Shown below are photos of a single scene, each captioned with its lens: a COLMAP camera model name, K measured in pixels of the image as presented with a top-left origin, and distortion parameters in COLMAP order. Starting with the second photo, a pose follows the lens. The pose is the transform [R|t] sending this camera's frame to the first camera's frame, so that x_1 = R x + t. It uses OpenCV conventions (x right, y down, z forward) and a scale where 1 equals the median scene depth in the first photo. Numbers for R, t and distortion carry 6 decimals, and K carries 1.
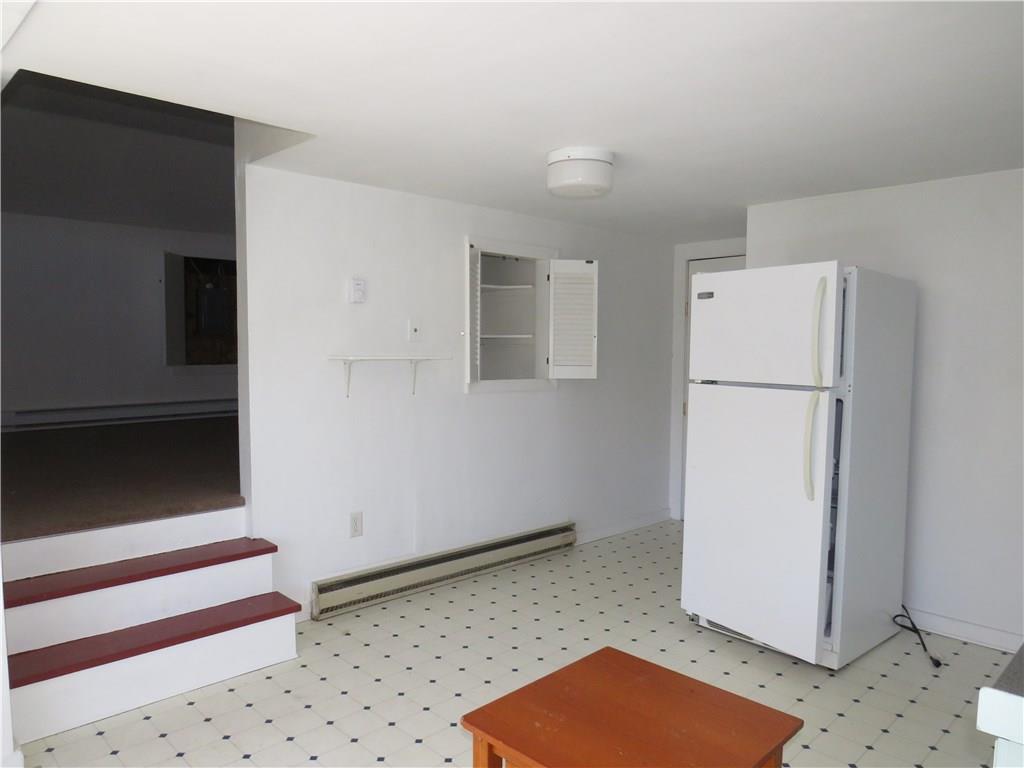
lens RADIAL K [[718.3, 0, 512.0], [0, 718.3, 384.0], [0, 0, 1]] dist [-0.009452, 0.000661]
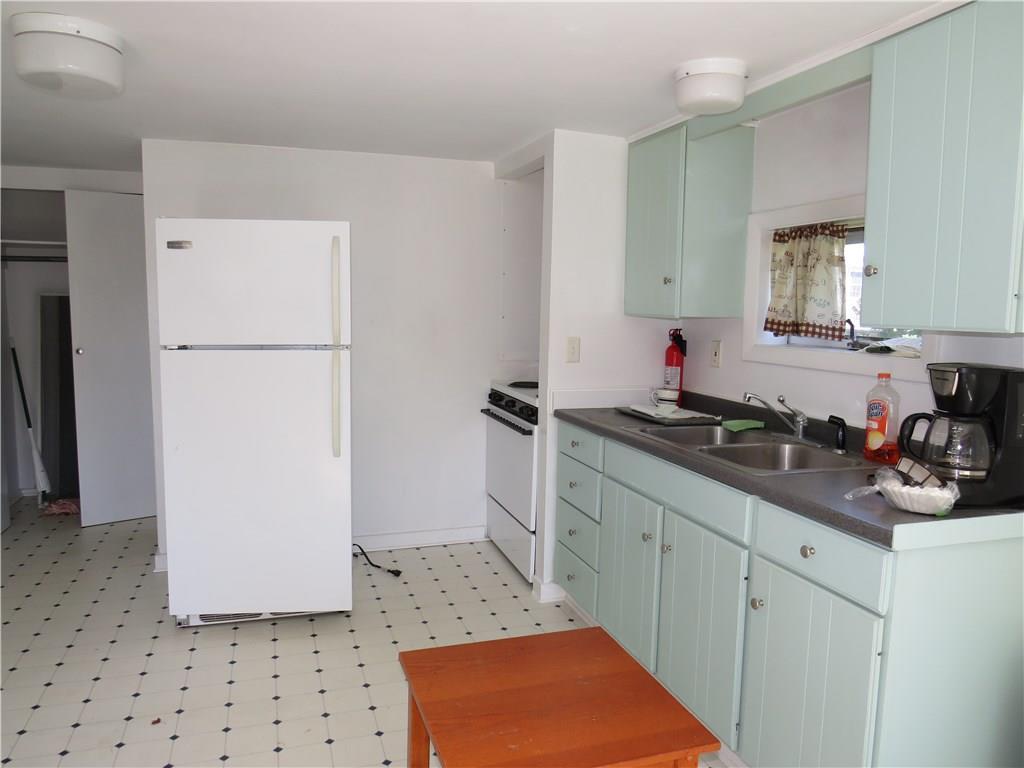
lens RADIAL K [[718.3, 0, 512.0], [0, 718.3, 384.0], [0, 0, 1]] dist [-0.009452, 0.000661]
pose [[0.460060, -0.106507, 0.881476, -0.310254], [0.042755, 0.994285, 0.097823, -0.026542], [-0.886858, -0.007317, 0.461985, 0.265810]]
